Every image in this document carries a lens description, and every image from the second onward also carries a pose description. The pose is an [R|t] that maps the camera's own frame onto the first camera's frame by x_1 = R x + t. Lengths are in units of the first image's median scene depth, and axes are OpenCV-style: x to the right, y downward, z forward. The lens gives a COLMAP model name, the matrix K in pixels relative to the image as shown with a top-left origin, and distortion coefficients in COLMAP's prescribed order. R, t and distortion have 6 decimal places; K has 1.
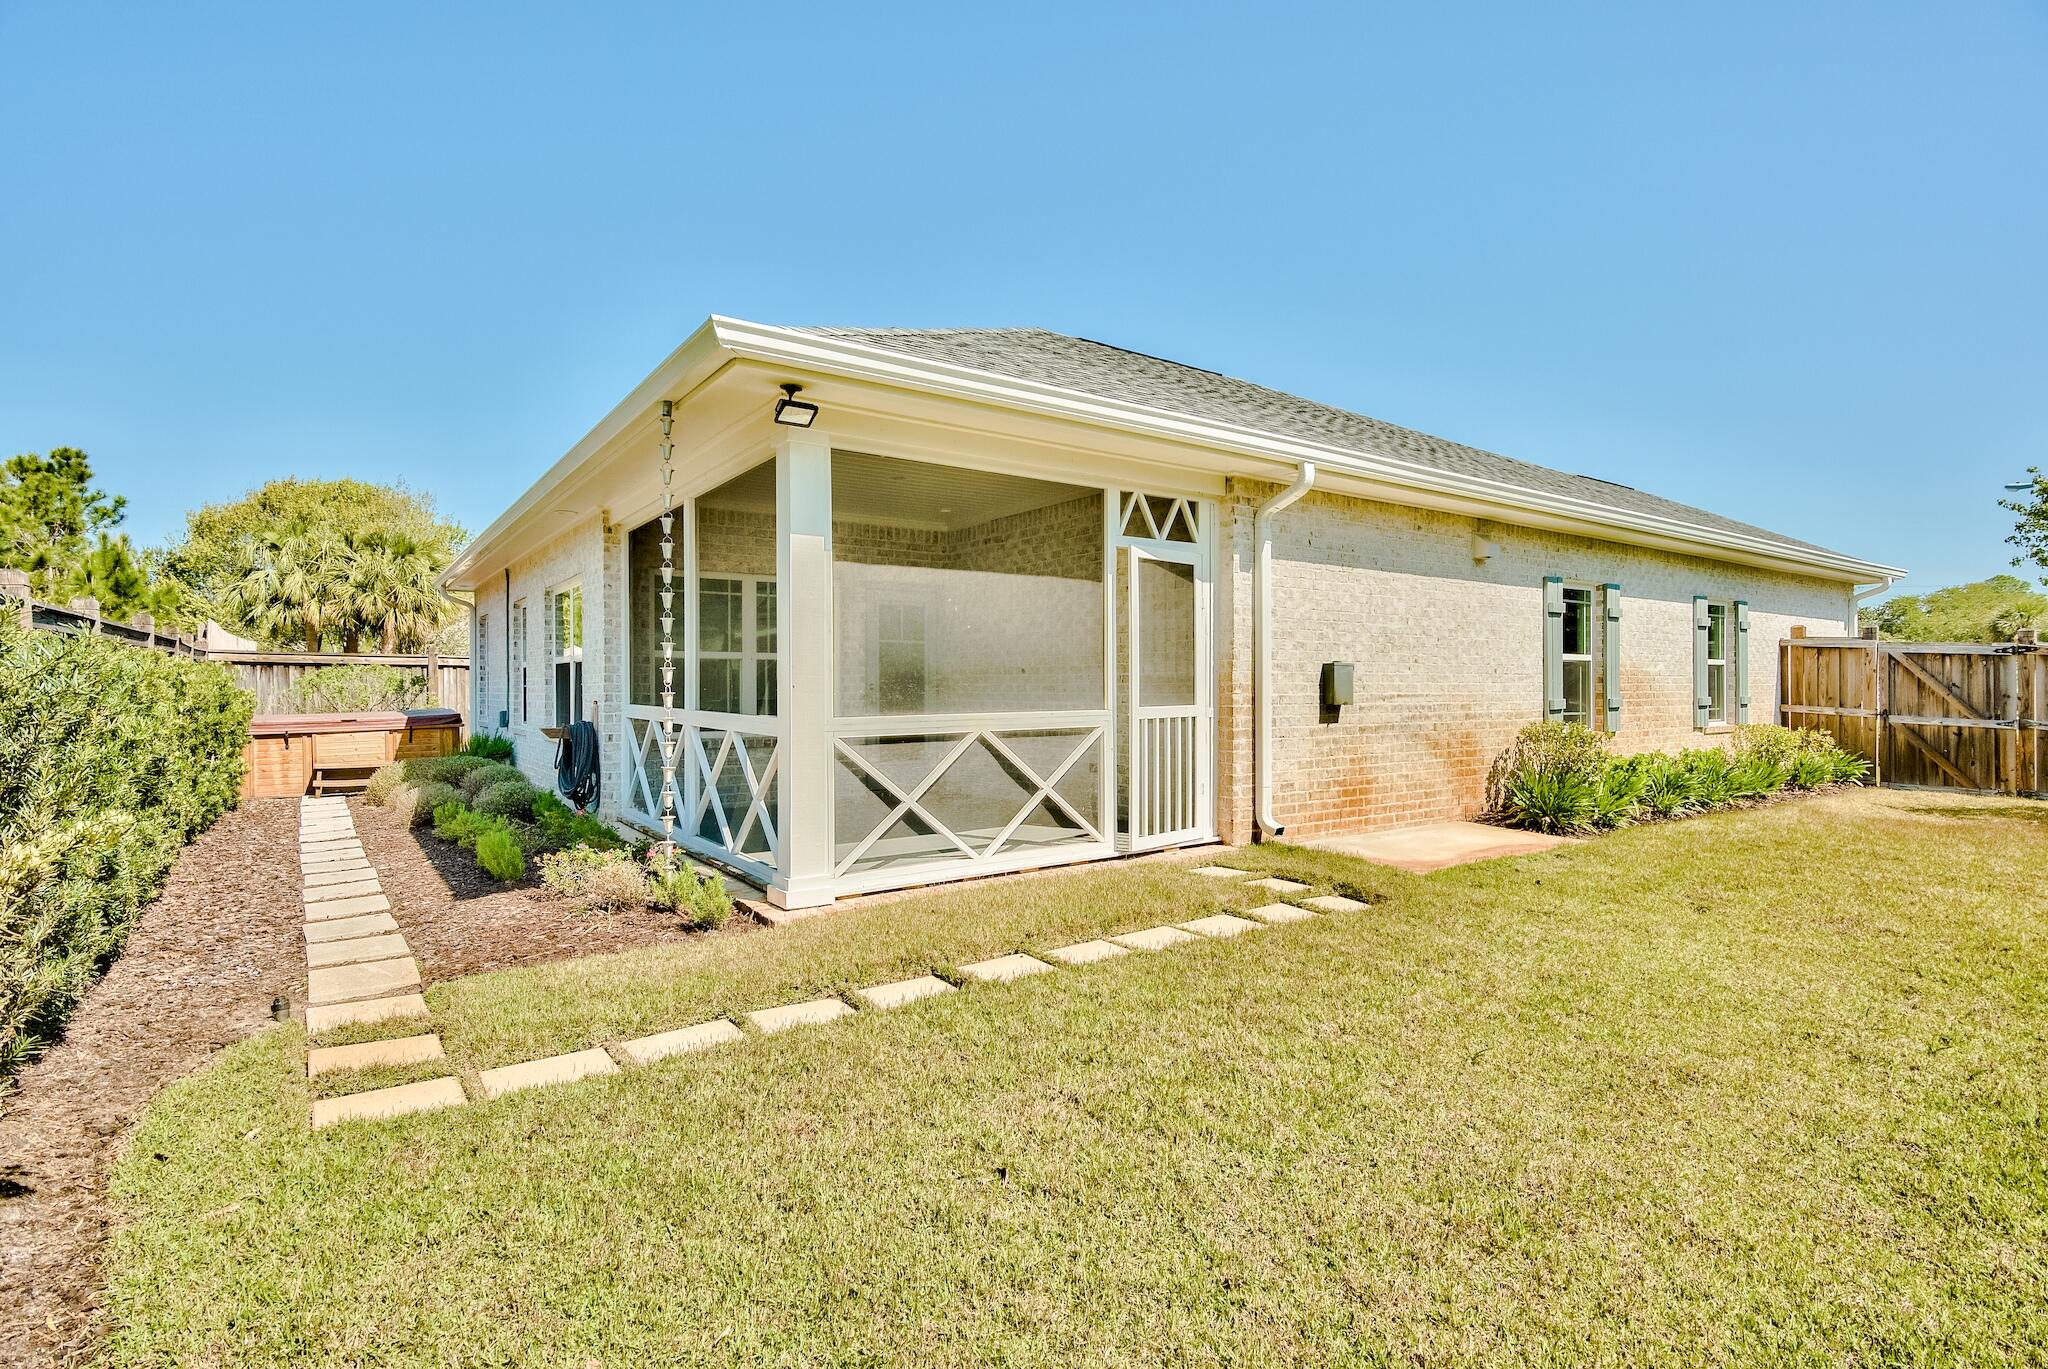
lens RADIAL K [[1019.9, 0, 967.9], [0, 1019.9, 690.2], [0, 0, 1]] dist [-0.001951, -0.000379]
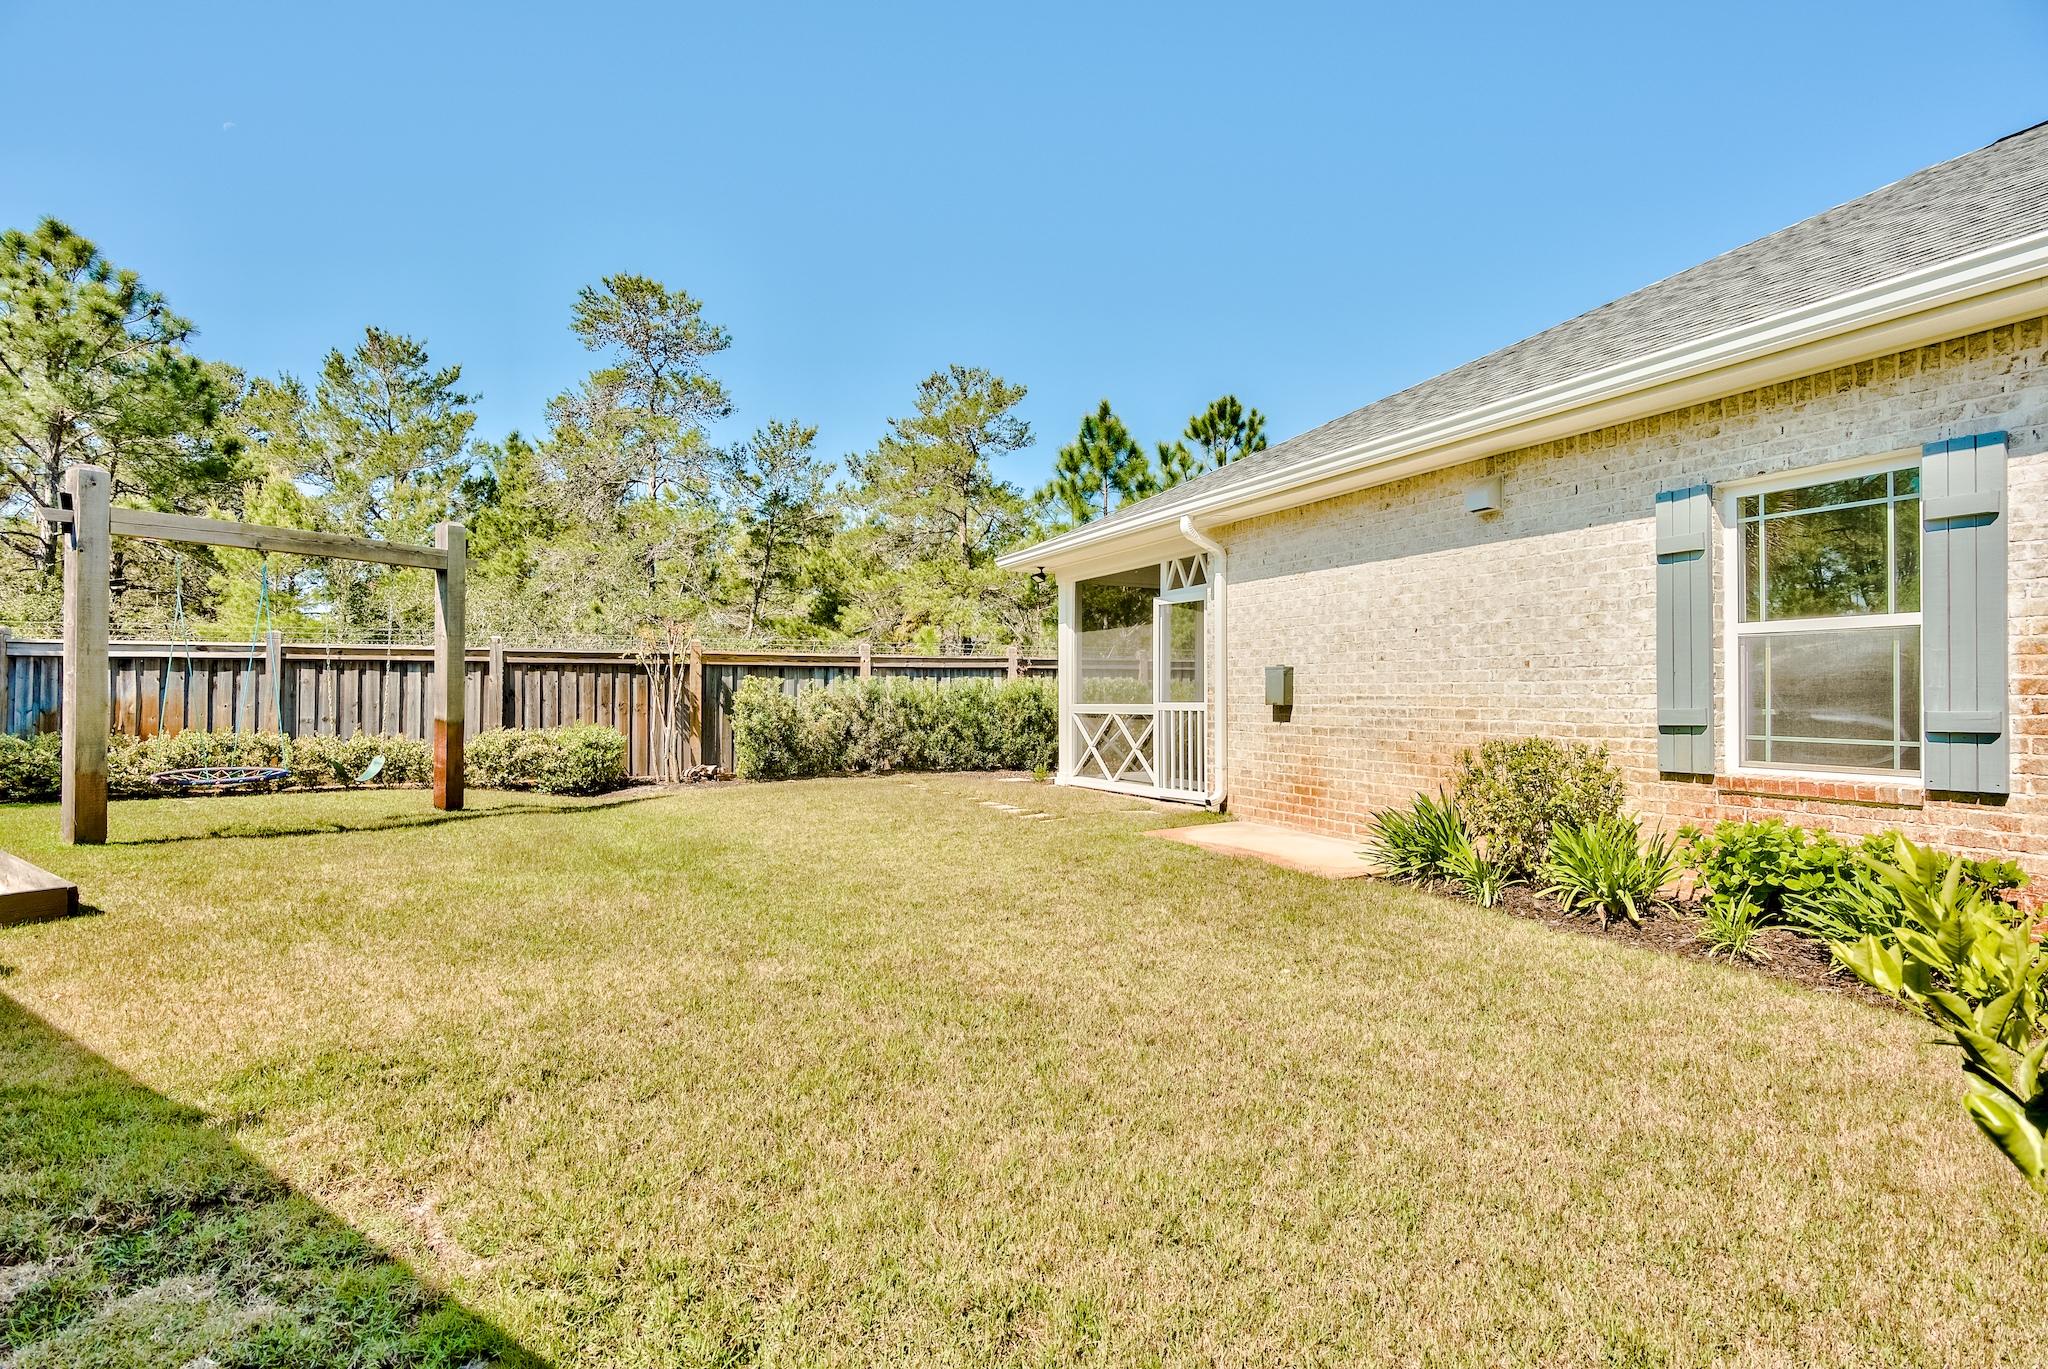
lens RADIAL K [[1019.9, 0, 1032.2], [0, 1019.9, 678.6], [0, 0, 1]] dist [-0.001951, -0.000379]
pose [[-0.176214, -0.013492, -0.984259, 1.447565], [-0.002171, 0.999909, -0.013318, 0.001216], [0.984350, -0.000210, -0.176227, 0.913627]]
